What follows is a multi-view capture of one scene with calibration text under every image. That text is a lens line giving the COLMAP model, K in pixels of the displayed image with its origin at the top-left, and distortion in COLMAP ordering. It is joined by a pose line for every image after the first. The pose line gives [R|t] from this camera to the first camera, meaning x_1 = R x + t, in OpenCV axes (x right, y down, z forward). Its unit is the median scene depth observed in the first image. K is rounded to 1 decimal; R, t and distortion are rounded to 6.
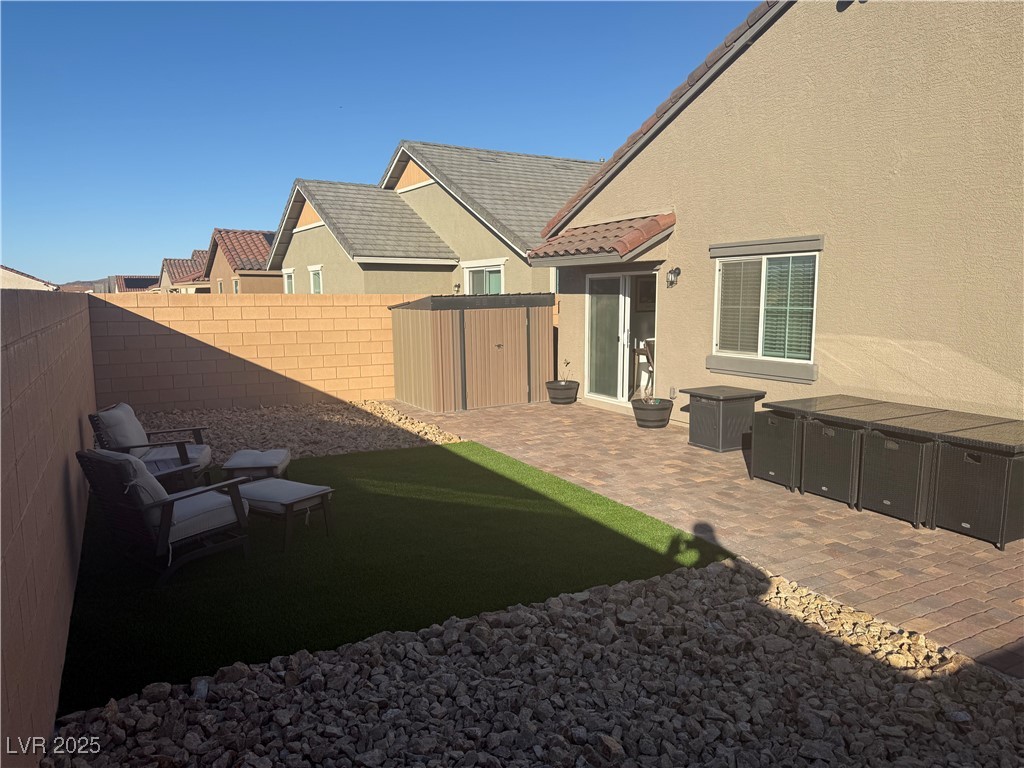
lens RADIAL K [[717.9, 0, 512.0], [0, 717.9, 384.0], [0, 0, 1]] dist [0.042286, -0.036173]
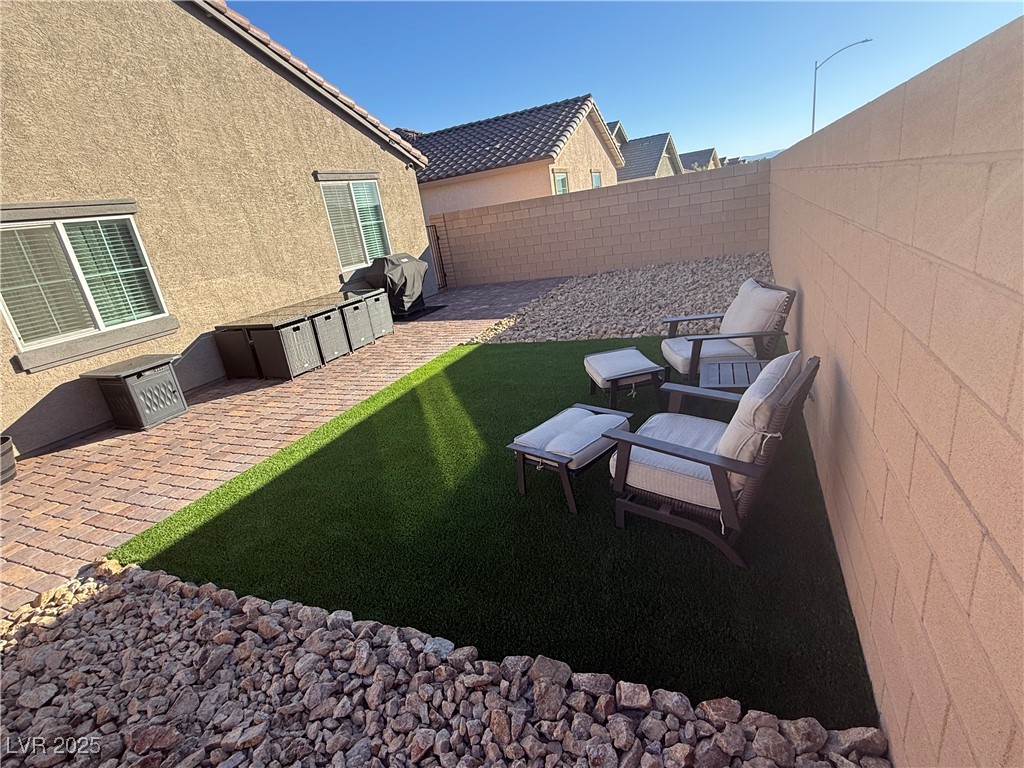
lens RADIAL K [[512.5, 0, 512.0], [0, 512.5, 384.0], [0, 0, 1]] dist [-0.016865, 0.000048]
pose [[-0.616486, -0.164467, 0.769997, -0.852176], [0.237011, 0.893819, 0.380674, -0.165117], [-0.750846, 0.417178, -0.512047, 1.610132]]
